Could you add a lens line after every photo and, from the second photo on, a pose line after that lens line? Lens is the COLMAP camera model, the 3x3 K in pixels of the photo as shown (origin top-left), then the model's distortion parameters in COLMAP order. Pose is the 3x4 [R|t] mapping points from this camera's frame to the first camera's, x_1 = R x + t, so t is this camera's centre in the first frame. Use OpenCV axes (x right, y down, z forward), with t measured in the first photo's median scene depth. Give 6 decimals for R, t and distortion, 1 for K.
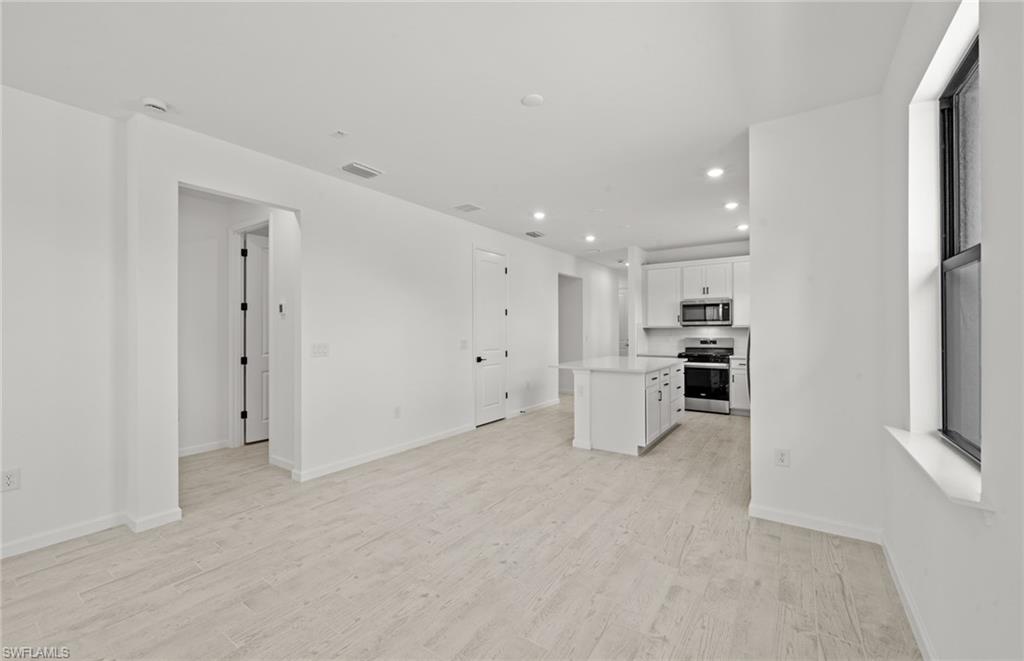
lens RADIAL K [[418.7, 0, 506.5], [0, 418.7, 333.0], [0, 0, 1]] dist [0.010707, -0.001476]
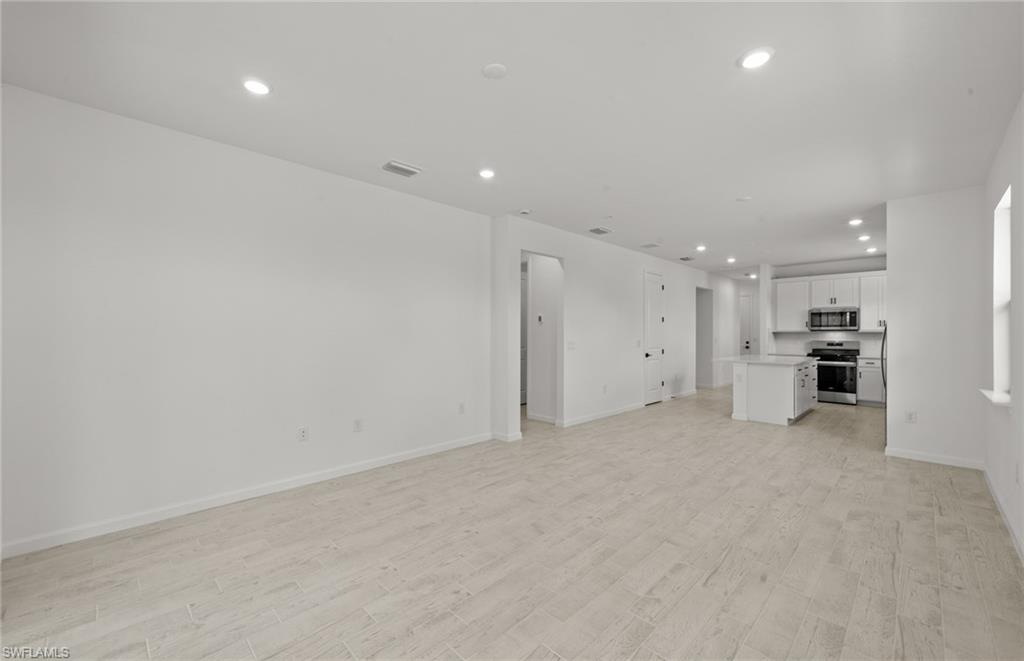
lens RADIAL K [[418.7, 0, 511.3], [0, 418.7, 336.3], [0, 0, 1]] dist [0.010707, -0.001476]
pose [[0.986051, 0.005695, -0.166348, -0.325794], [-0.005519, 0.999984, 0.001521, 0.003759], [0.166354, -0.000581, 0.986066, -0.471369]]
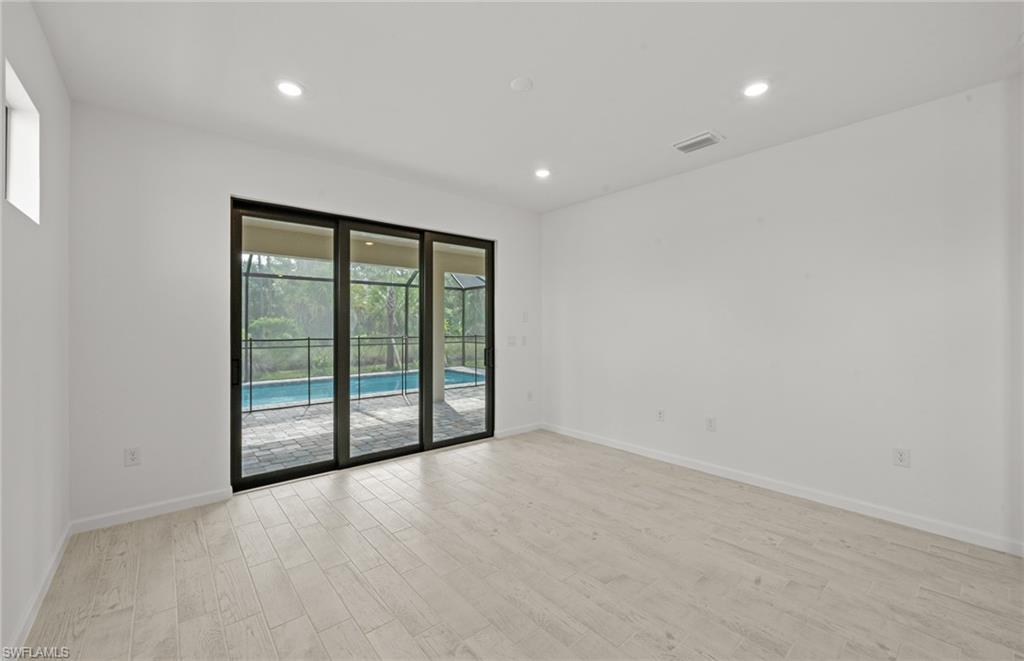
lens RADIAL K [[418.7, 0, 505.3], [0, 418.7, 321.9], [0, 0, 1]] dist [0.010707, -0.001476]
pose [[-0.281093, -0.013454, -0.959586, 0.101855], [-0.000881, 0.999905, -0.013761, 0.003906], [0.959680, -0.003023, -0.281079, 0.154779]]
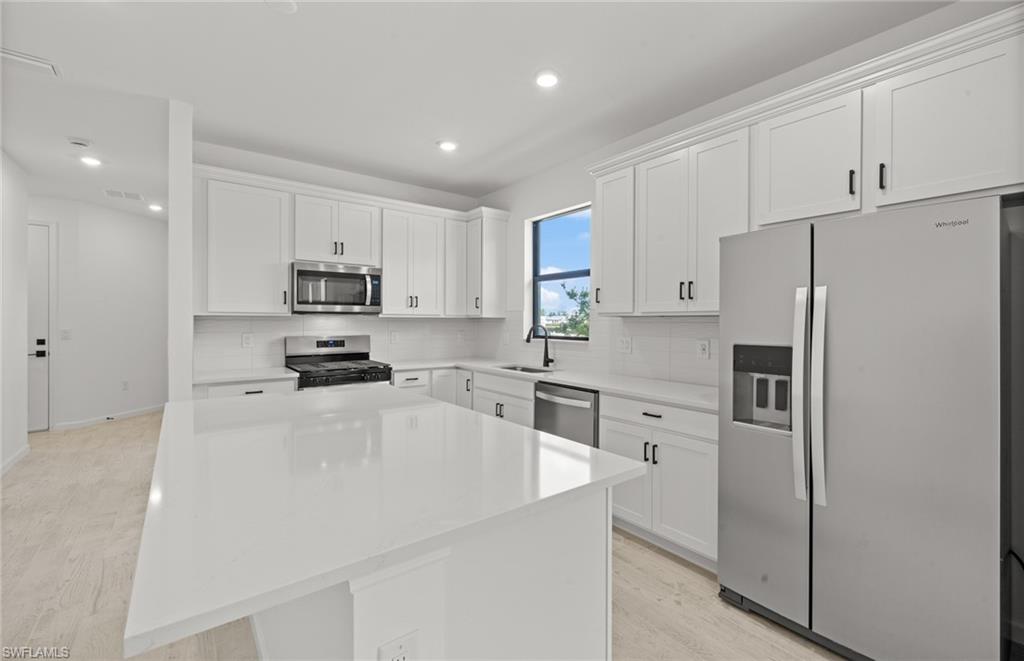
lens RADIAL K [[418.7, 0, 510.1], [0, 418.7, 322.7], [0, 0, 1]] dist [0.010707, -0.001476]
pose [[0.300587, -0.002039, 0.953752, 0.043864], [0.000053, 0.999998, 0.002122, -0.009751], [-0.953755, -0.000587, 0.300586, 0.924606]]
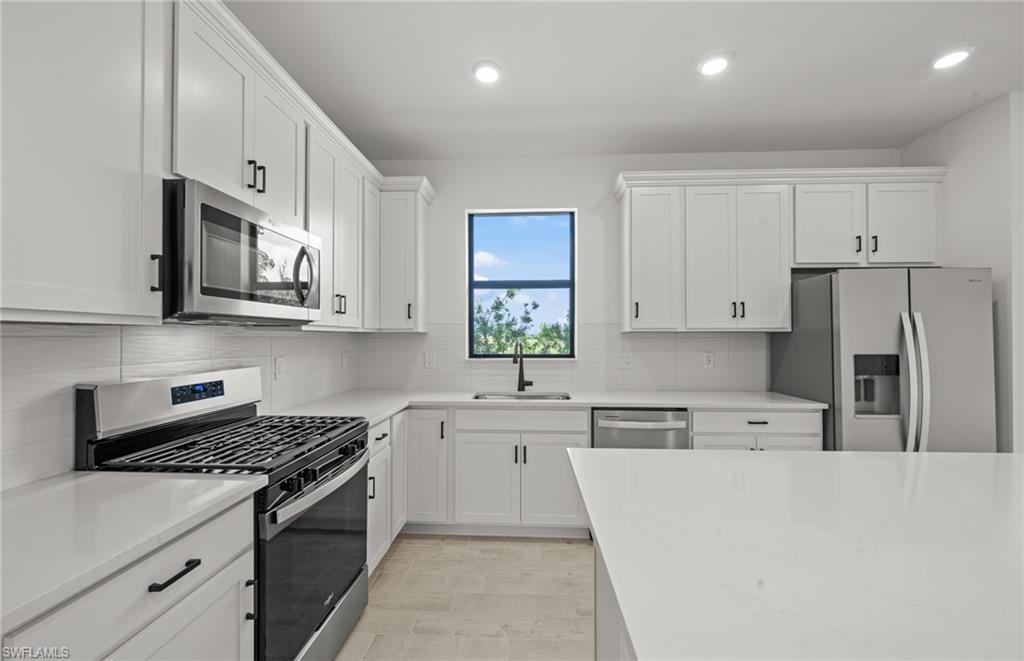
lens RADIAL K [[394.3, 0, 511.1], [0, 394.3, 335.0], [0, 0, 1]] dist [0.000663, -0.000093]
pose [[-0.522417, 0.006053, 0.852669, 0.306314], [0.005010, 0.999979, -0.004030, -0.011829], [-0.852676, 0.002166, -0.522436, 1.464282]]
